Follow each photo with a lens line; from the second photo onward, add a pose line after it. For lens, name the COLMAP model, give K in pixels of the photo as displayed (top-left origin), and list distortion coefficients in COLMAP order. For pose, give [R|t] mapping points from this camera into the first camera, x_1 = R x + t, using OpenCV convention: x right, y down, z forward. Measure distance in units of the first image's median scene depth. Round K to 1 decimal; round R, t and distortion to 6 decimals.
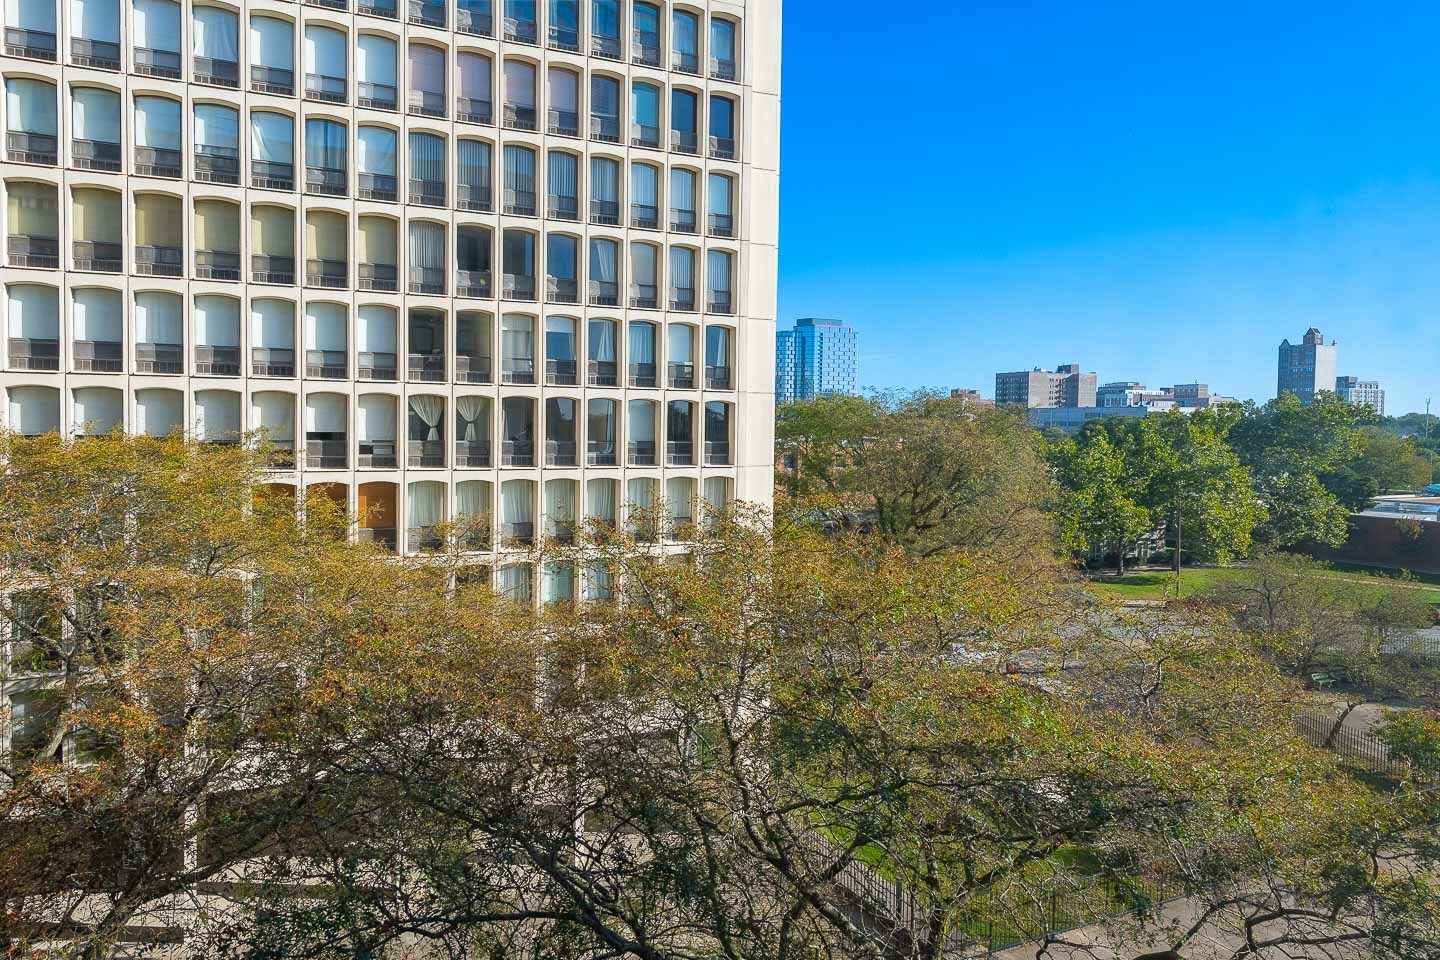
lens RADIAL K [[1056.1, 0, 686.8], [0, 1056.1, 473.8], [0, 0, 1]] dist [0.004940, -0.004773]
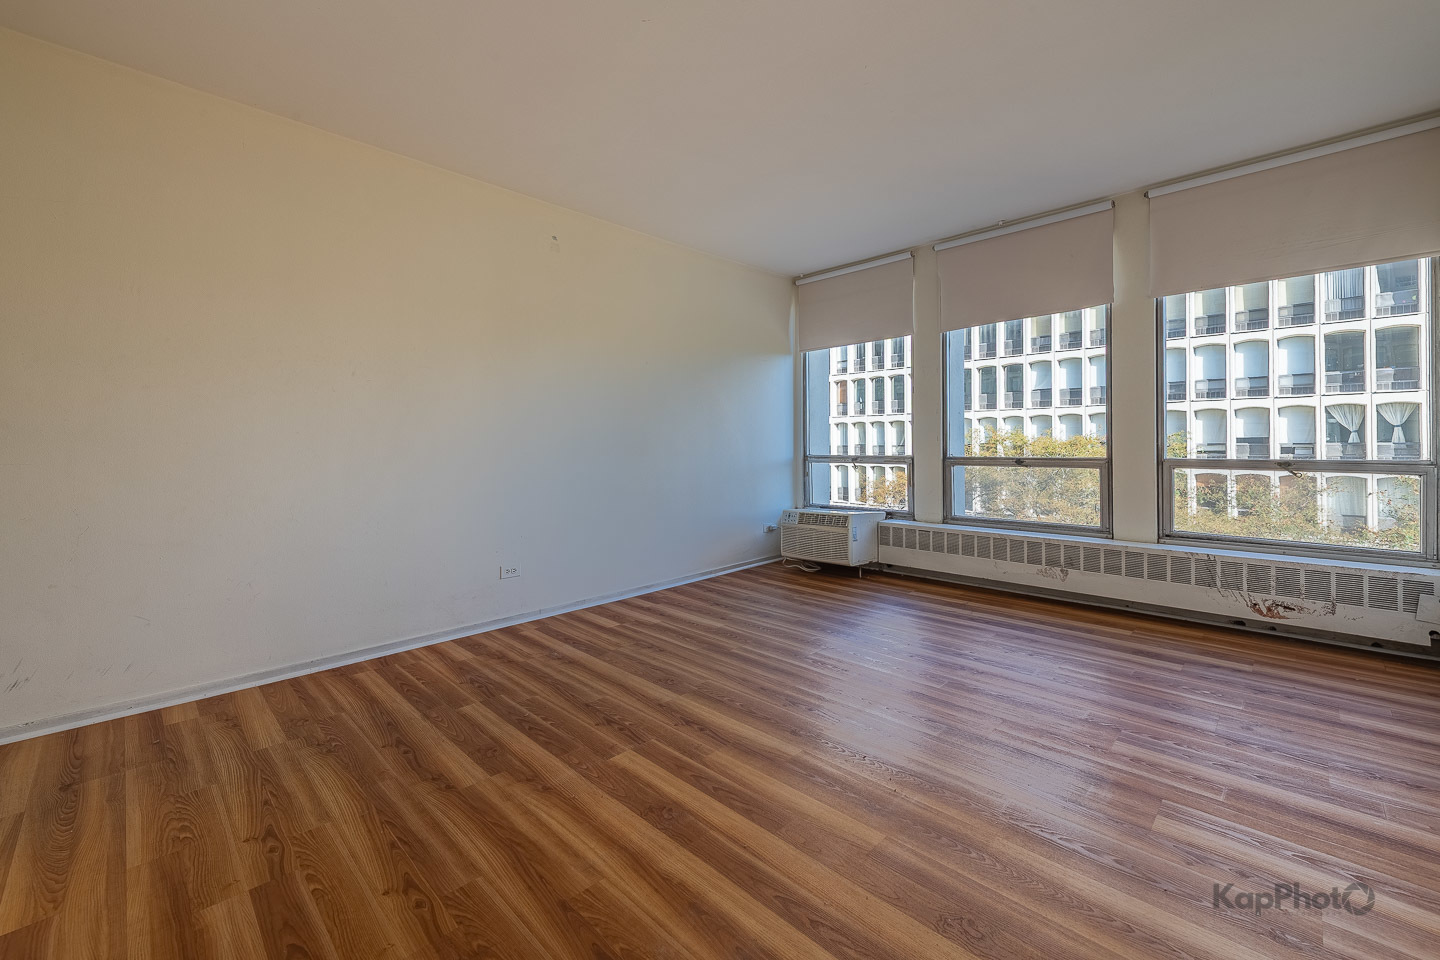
lens RADIAL K [[611.1, 0, 712.3], [0, 611.1, 451.5], [0, 0, 1]] dist [0.020310, -0.002964]
pose [[0.277417, 0.005184, -0.960736, 0.230346], [-0.023106, 0.999732, -0.001277, -0.004287], [0.960472, 0.022554, 0.277463, 0.118969]]
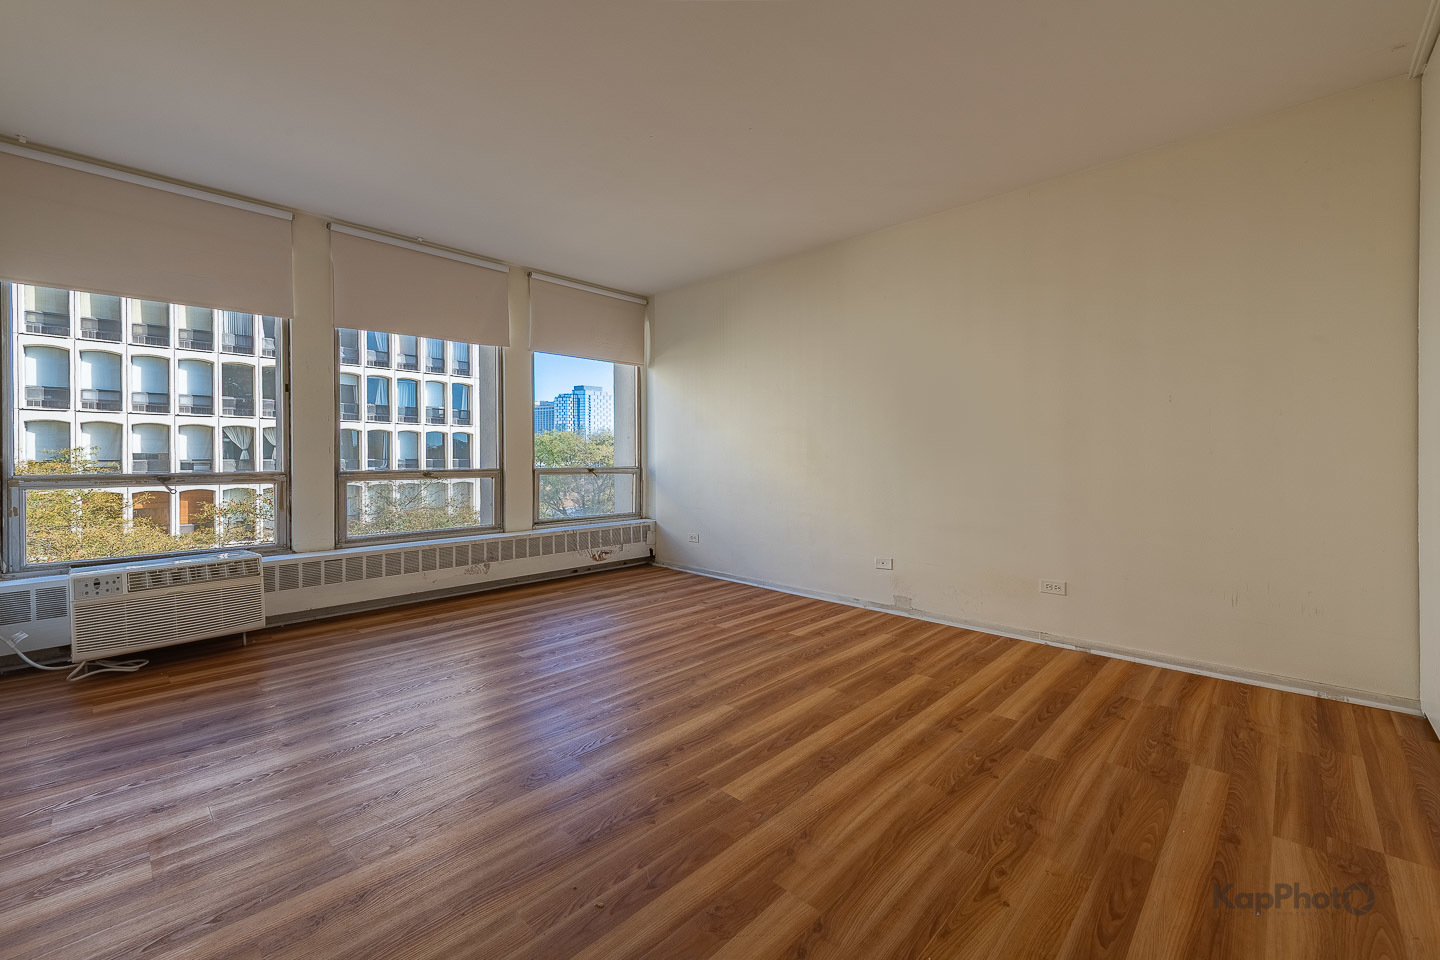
lens RADIAL K [[594.4, 0, 712.6], [0, 594.4, 476.9], [0, 0, 1]] dist [0.016651, -0.005850]
pose [[0.948618, -0.013784, 0.316122, 0.095525], [0.013354, 0.999905, 0.003526, -0.002154], [-0.316140, 0.000877, 0.948712, 0.047581]]
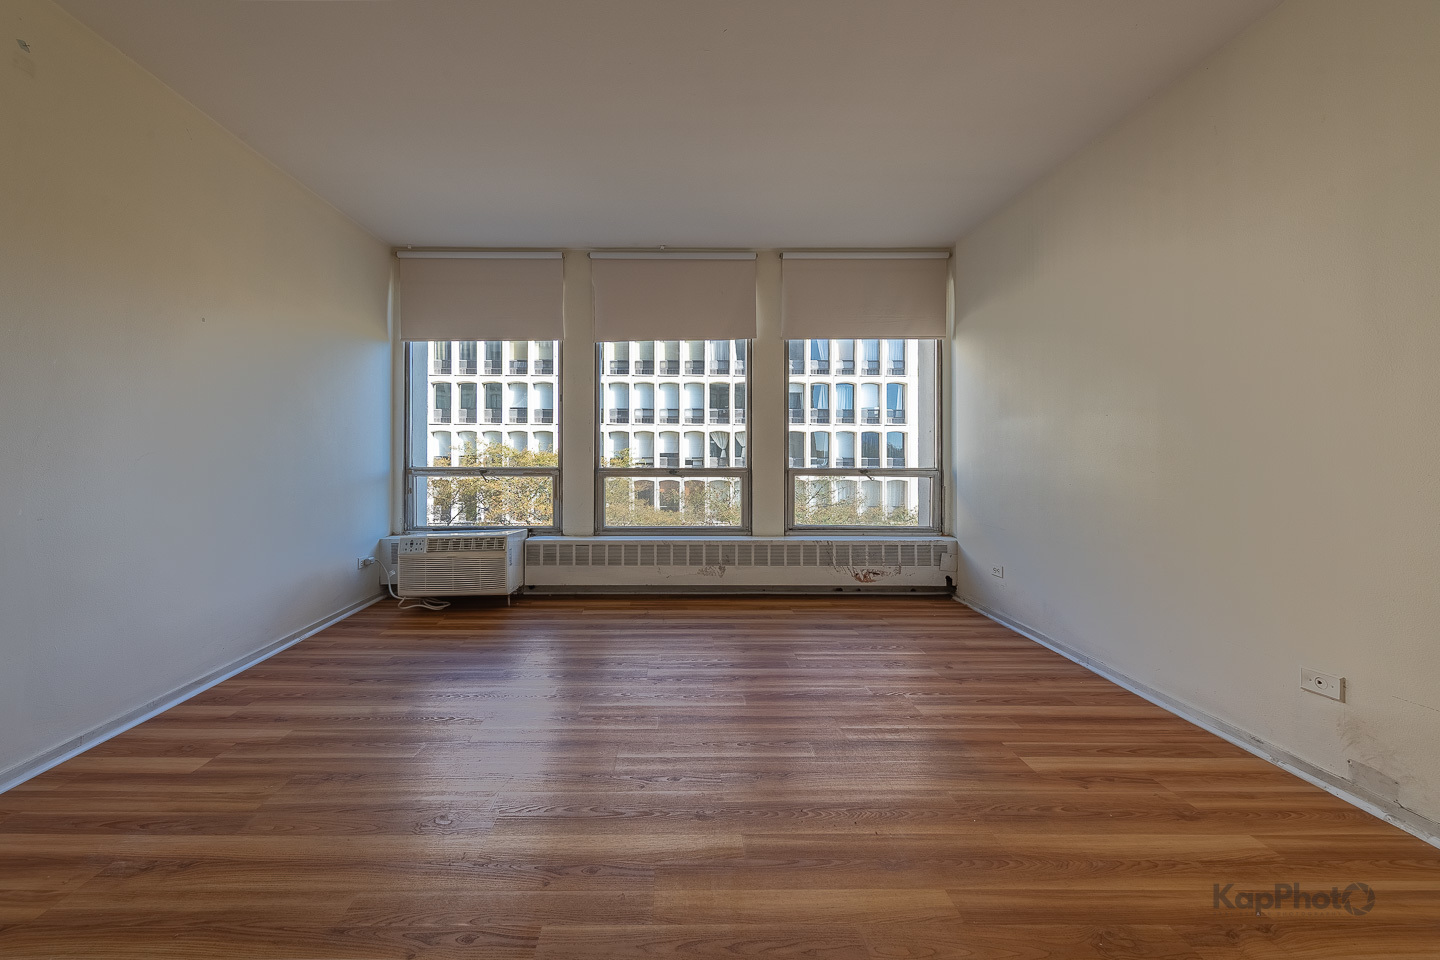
lens RADIAL K [[594.4, 0, 686.8], [0, 594.4, 456.2], [0, 0, 1]] dist [0.016651, -0.005850]
pose [[0.886624, -0.000678, -0.462490, 0.167271], [-0.014576, 0.999461, -0.029409, -0.002980], [0.462260, 0.032816, 0.886137, 0.087446]]
